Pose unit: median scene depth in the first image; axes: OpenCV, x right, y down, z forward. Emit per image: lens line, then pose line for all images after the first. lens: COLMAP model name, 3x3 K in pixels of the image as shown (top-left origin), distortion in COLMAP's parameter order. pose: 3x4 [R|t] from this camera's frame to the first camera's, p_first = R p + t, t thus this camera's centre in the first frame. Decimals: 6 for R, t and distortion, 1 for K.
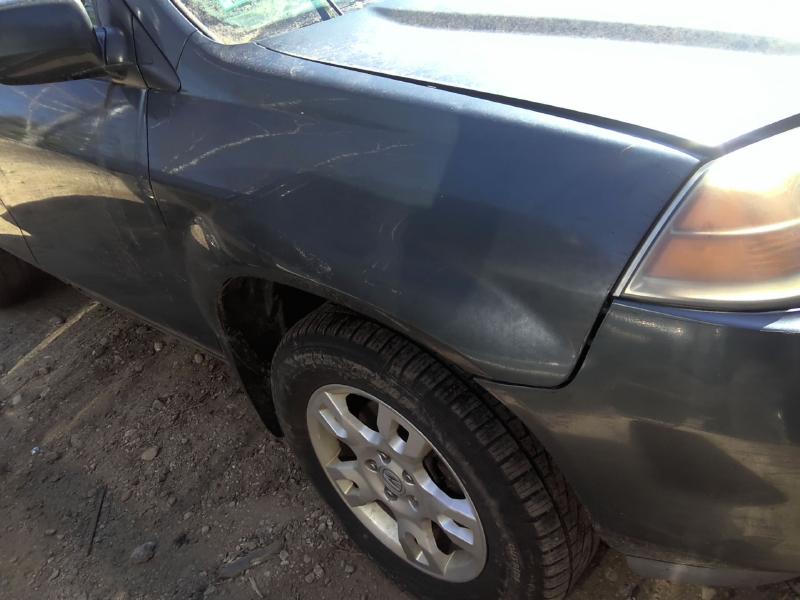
lens RADIAL K [[664.2, 0, 402.4], [0, 664.2, 298.0], [0, 0, 1]] dist [0.097836, -0.151385]
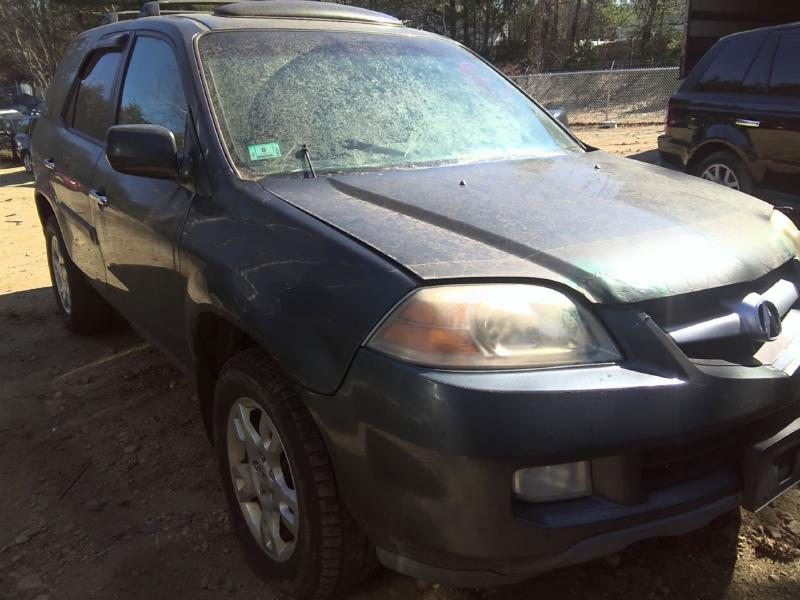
lens RADIAL K [[664.2, 0, 398.2], [0, 664.2, 299.8], [0, 0, 1]] dist [0.097836, -0.151385]
pose [[0.959324, 0.242057, -0.145278, 0.371124], [-0.268625, 0.940947, -0.206055, 0.130280], [0.086821, 0.236699, 0.967696, -0.449710]]
